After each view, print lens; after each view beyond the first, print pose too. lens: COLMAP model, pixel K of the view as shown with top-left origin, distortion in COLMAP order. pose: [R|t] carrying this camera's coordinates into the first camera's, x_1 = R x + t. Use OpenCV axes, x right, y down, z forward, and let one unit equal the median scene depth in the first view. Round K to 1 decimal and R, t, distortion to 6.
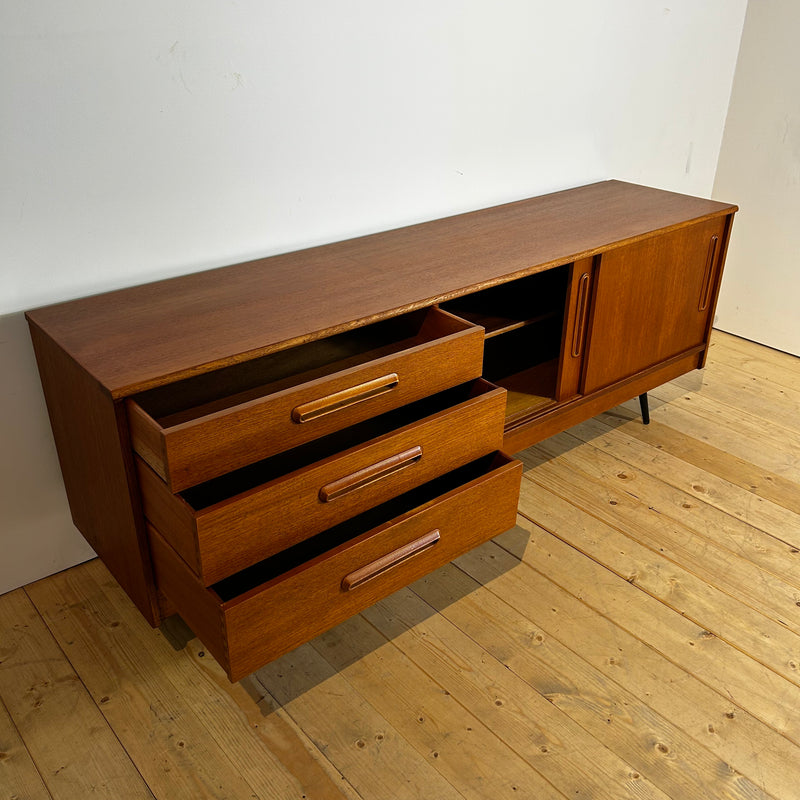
lens RADIAL K [[807.3, 0, 397.1], [0, 807.3, 402.1], [0, 0, 1]] dist [0.093673, -0.211902]
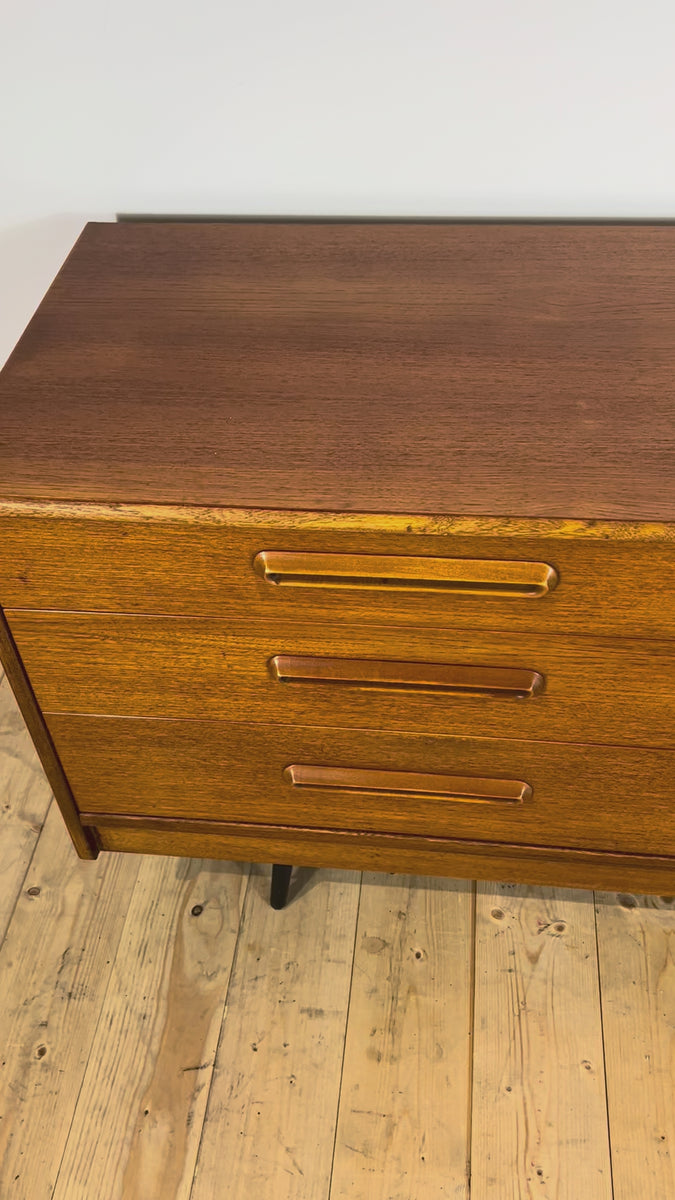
lens RADIAL K [[1117.9, 0, 335.1], [0, 1117.9, 600.1], [0, 0, 1]] dist [0.124038, -0.273180]
pose [[0.693815, 0.477961, -0.538678, 0.119705], [-0.285770, 0.869318, 0.403264, -0.182103], [0.661027, -0.125853, 0.739733, 0.414952]]
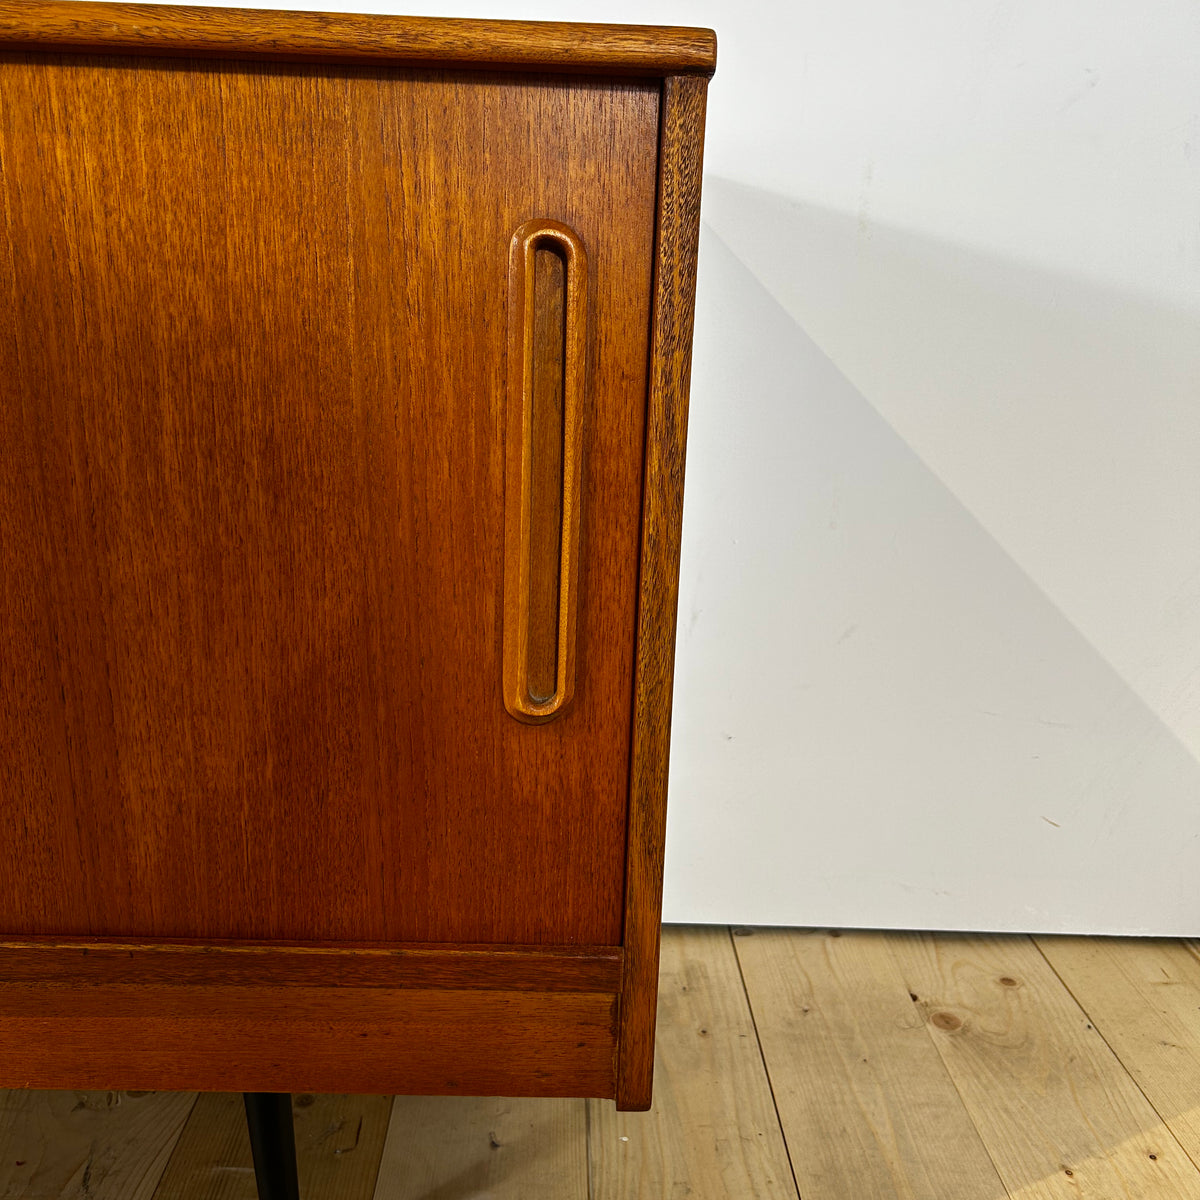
lens RADIAL K [[1214.8, 0, 601.7], [0, 1214.8, 596.0], [0, 0, 1]] dist [0.083772, -0.175791]
pose [[0.789793, 0.173553, -0.588308, 0.608255], [-0.319432, 0.935184, -0.152949, -0.120400], [0.523632, 0.308723, 0.794040, 0.945800]]
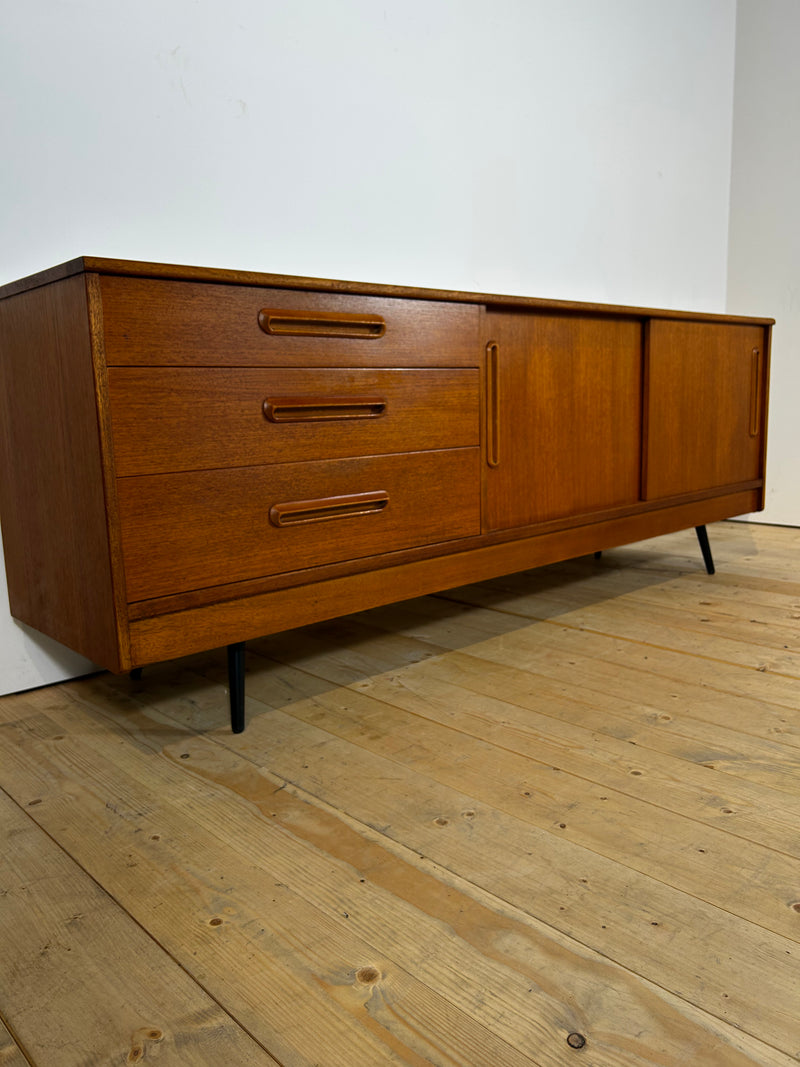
lens RADIAL K [[809.3, 0, 400.8], [0, 809.3, 529.8], [0, 0, 1]] dist [0.099838, -0.229526]
pose [[0.997846, -0.039566, 0.052325, -0.072450], [0.054369, 0.945119, -0.322171, 0.293953], [-0.036706, 0.324322, 0.945234, 0.235299]]
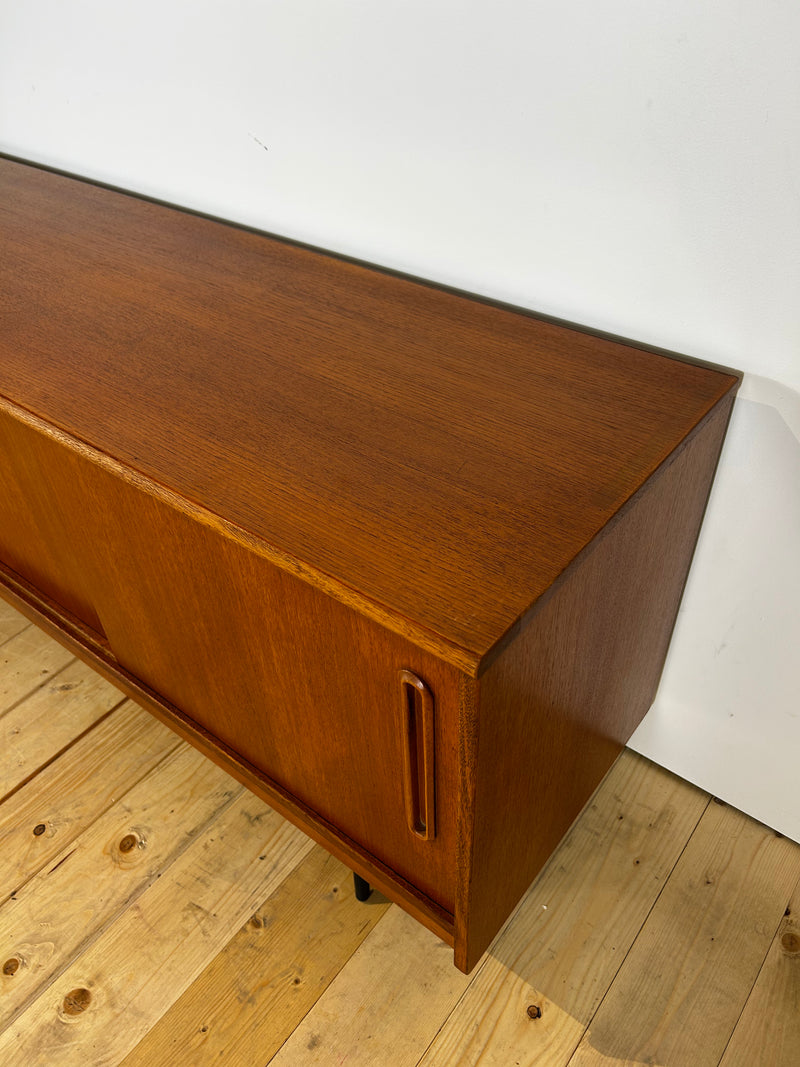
lens RADIAL K [[815.4, 0, 396.8], [0, 815.4, 534.9], [0, 0, 1]] dist [0.001631, 0.000787]
pose [[0.218291, 0.631936, -0.743644, 0.619948], [-0.421785, 0.748265, 0.512051, -0.412629], [0.880026, 0.201882, 0.429880, 0.976907]]
